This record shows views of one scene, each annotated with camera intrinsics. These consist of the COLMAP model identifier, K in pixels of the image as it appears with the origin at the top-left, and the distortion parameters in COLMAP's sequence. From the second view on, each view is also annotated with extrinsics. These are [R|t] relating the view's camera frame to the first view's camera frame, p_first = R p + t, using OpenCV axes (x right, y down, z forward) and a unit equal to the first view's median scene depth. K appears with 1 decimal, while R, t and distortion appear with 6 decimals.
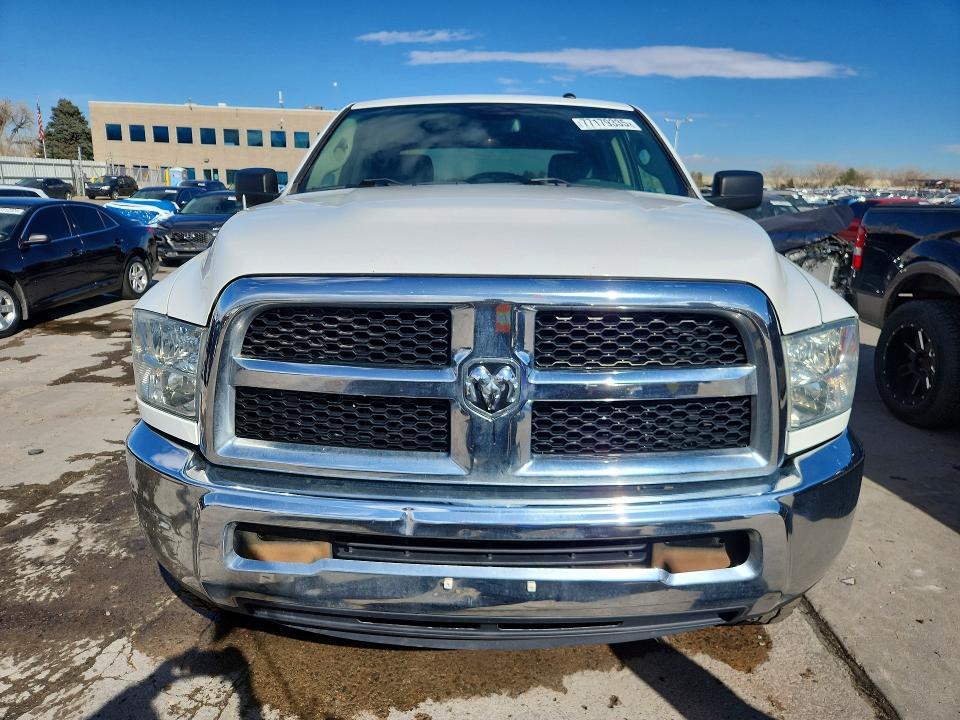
lens RADIAL K [[687.8, 0, 480.0], [0, 687.8, 360.0], [0, 0, 1]] dist [0.005741, 0.003181]
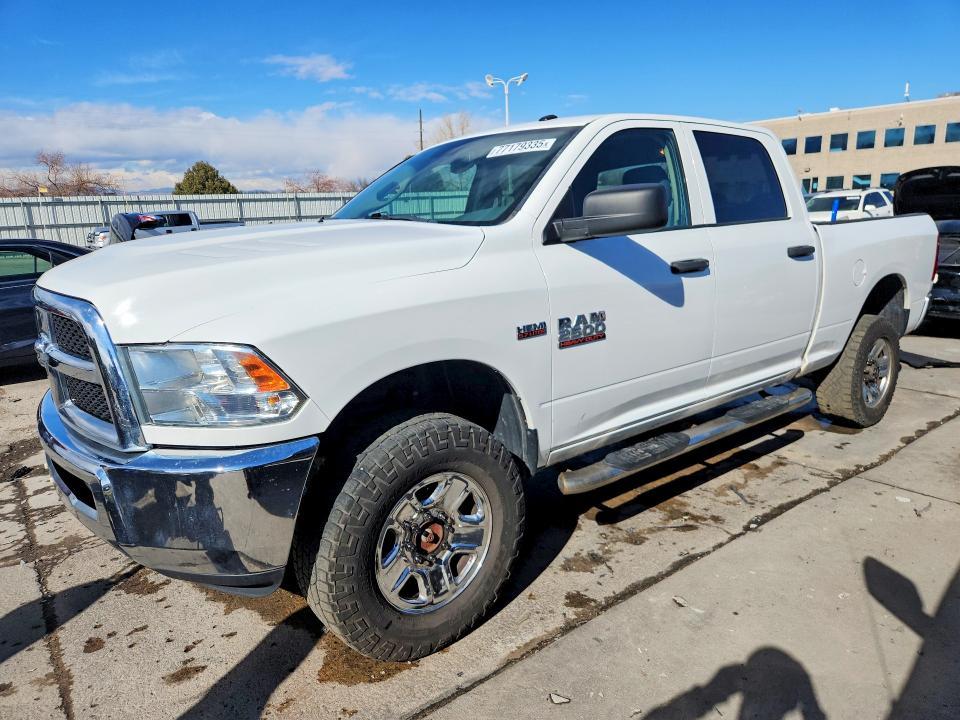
lens RADIAL K [[687.8, 0, 480.0], [0, 687.8, 360.0], [0, 0, 1]] dist [0.005741, 0.003181]
pose [[0.610116, 0.120339, -0.783120, 1.206836], [-0.130696, 0.990144, 0.050328, -0.101589], [0.781458, 0.071644, 0.619831, 0.477307]]
